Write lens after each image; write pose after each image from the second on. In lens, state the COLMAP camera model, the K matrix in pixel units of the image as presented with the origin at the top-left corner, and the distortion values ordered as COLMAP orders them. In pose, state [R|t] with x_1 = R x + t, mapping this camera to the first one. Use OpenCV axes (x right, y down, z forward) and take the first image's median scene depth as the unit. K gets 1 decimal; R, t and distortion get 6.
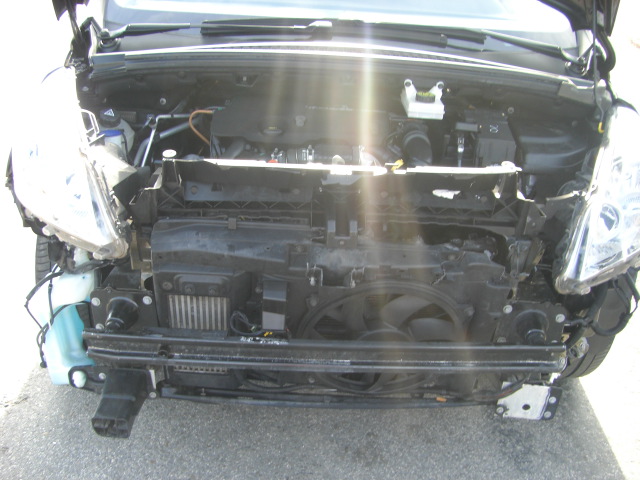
lens RADIAL K [[719.3, 0, 298.5], [0, 719.3, 272.5], [0, 0, 1]] dist [-0.190986, 0.147181]
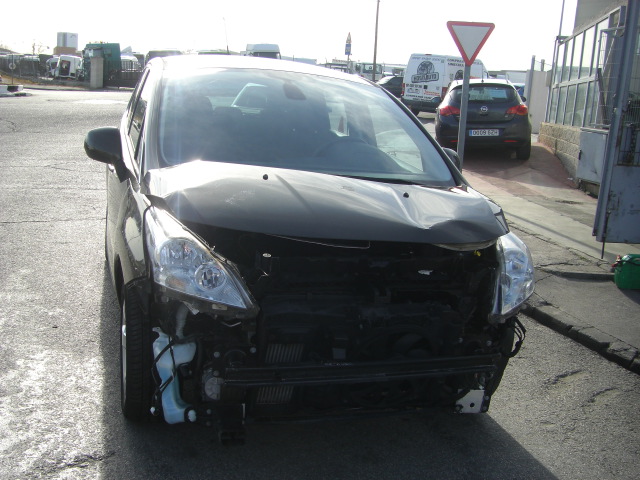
lens RADIAL K [[719.3, 0, 298.5], [0, 719.3, 272.5], [0, 0, 1]] dist [-0.190986, 0.147181]
pose [[0.954859, -0.040428, 0.294296, -0.567199], [0.102580, 0.974628, -0.198939, 0.193436], [-0.278786, 0.220147, 0.934780, -0.513649]]
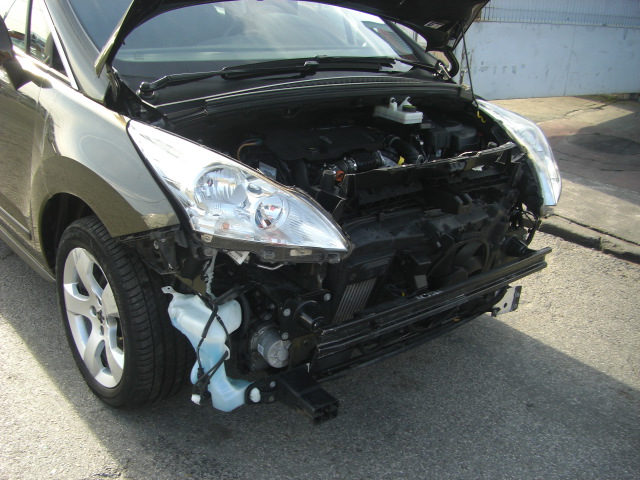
lens RADIAL K [[719.3, 0, 298.5], [0, 719.3, 272.5], [0, 0, 1]] dist [-0.190986, 0.147181]
pose [[0.765722, -0.249977, 0.592605, -0.949350], [0.274777, 0.960207, 0.049995, -0.073717], [-0.581521, 0.124552, 0.803940, 0.054679]]
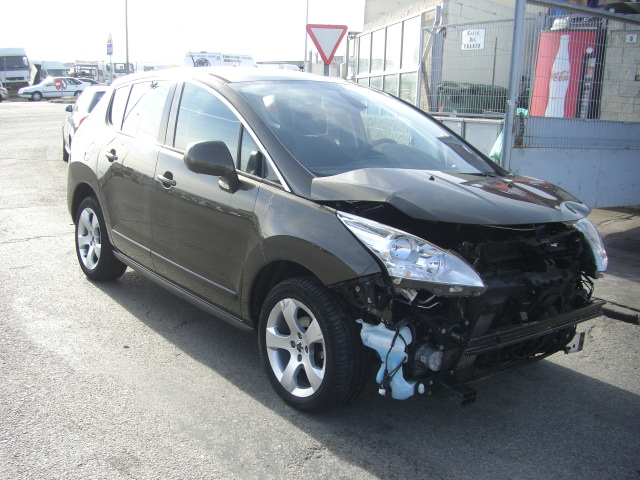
lens RADIAL K [[719.3, 0, 298.5], [0, 719.3, 272.5], [0, 0, 1]] dist [-0.190986, 0.147181]
pose [[0.788315, -0.148507, 0.597080, -1.625064], [0.276080, 0.952632, -0.127562, 0.028605], [-0.549854, 0.265401, 0.791974, -0.247805]]
